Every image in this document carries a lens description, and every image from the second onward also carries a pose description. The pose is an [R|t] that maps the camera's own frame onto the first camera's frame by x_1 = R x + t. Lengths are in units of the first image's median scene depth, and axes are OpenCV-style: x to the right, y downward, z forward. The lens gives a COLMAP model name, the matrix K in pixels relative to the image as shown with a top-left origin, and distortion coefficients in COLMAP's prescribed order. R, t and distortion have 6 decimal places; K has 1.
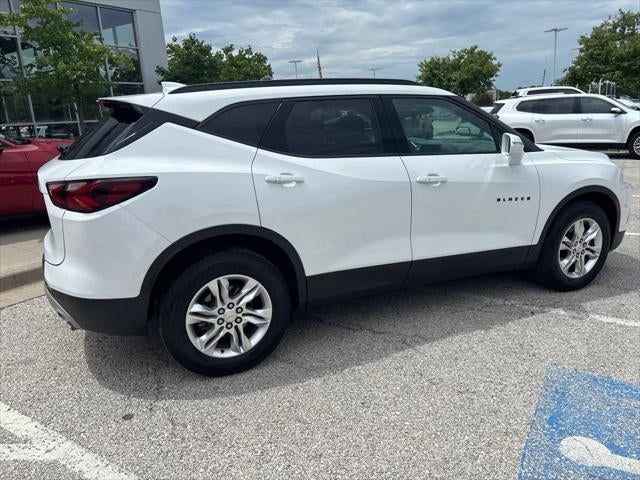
lens RADIAL K [[482.9, 0, 318.7], [0, 482.9, 233.0], [0, 0, 1]] dist [0.054842, -0.070957]
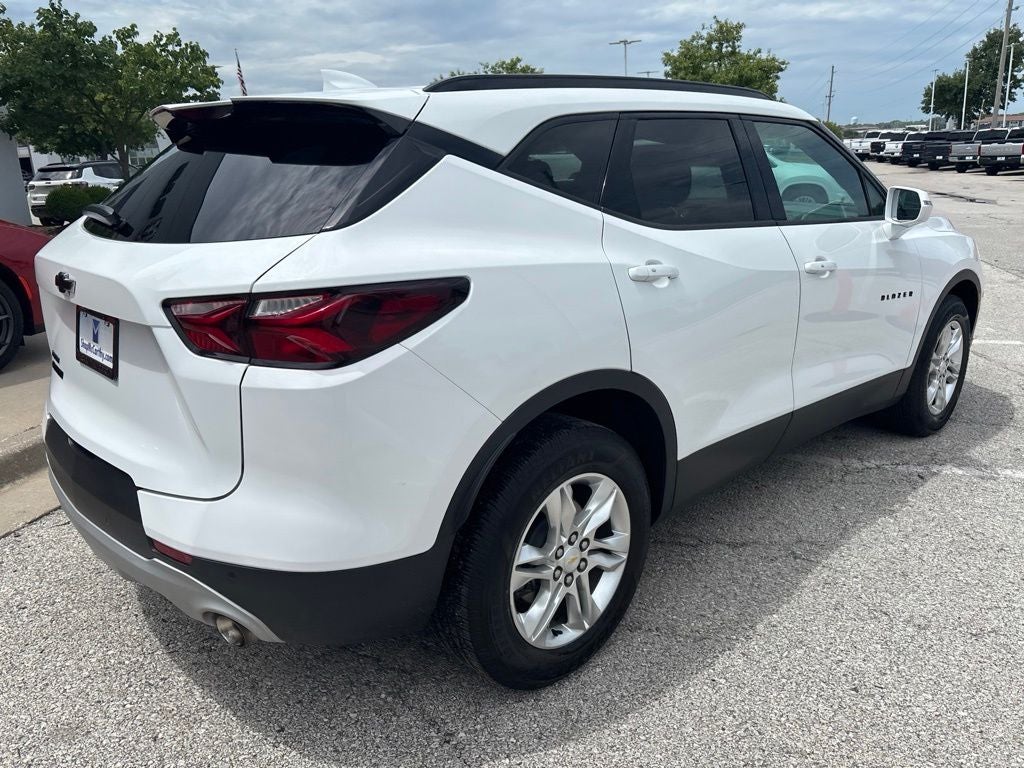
lens RADIAL K [[772.6, 0, 509.9], [0, 772.6, 372.8], [0, 0, 1]] dist [0.054842, -0.070957]
pose [[0.946118, -0.068703, 0.316450, -0.405634], [0.061629, 0.997576, 0.032322, -0.037545], [-0.317904, -0.011078, 0.948058, 0.244080]]
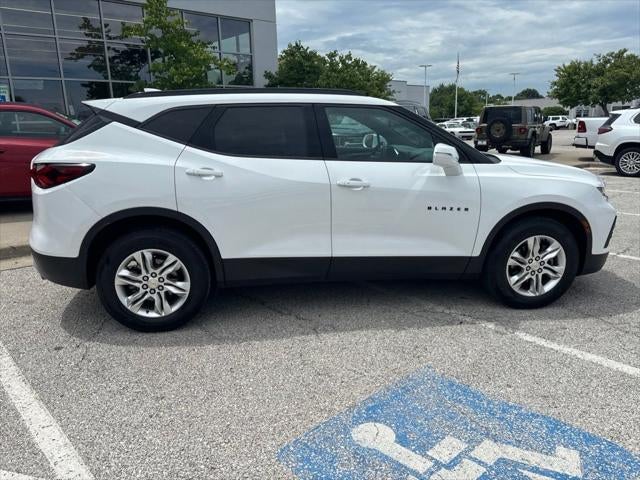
lens RADIAL K [[483.7, 0, 320.0], [0, 483.7, 240.0], [0, 0, 1]] dist [0.041038, -0.043933]
pose [[0.962194, 0.094992, -0.255263, 0.442296], [-0.093390, 0.995459, 0.018418, 0.002028], [0.255853, 0.006118, 0.966696, -0.057198]]
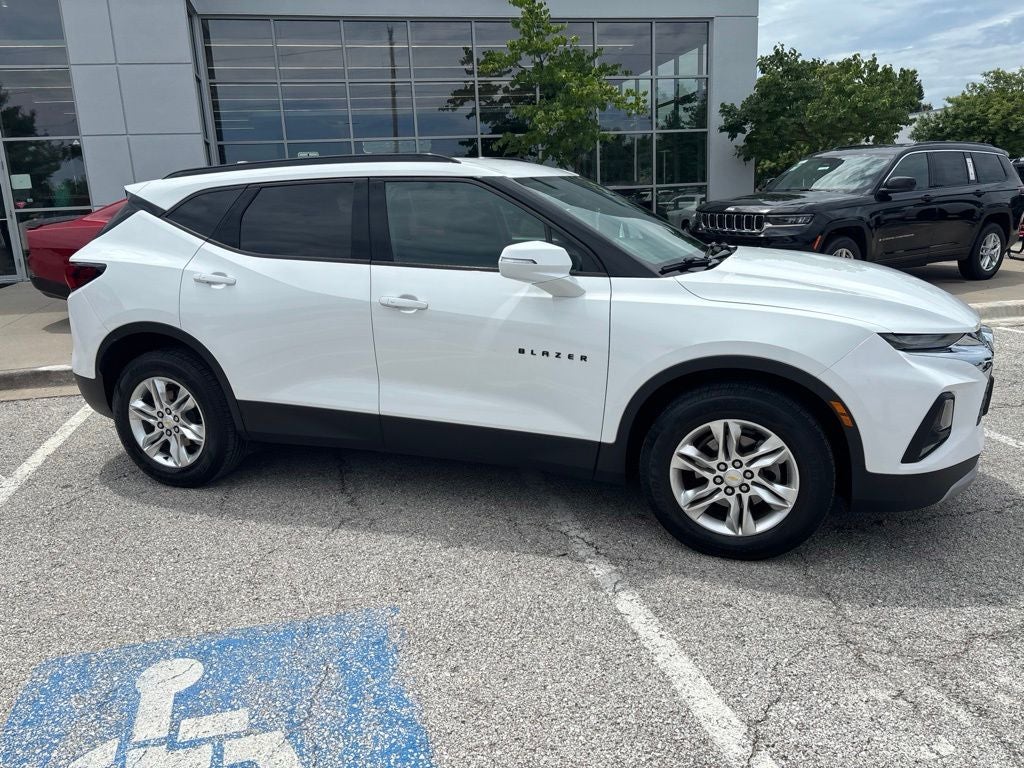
lens RADIAL K [[773.9, 0, 512.0], [0, 773.9, 384.0], [0, 0, 1]] dist [0.041038, -0.043933]
pose [[0.713082, 0.182545, -0.676899, 1.087920], [-0.161662, 0.982301, 0.094602, -0.124797], [0.682187, 0.041970, 0.729972, 0.309758]]
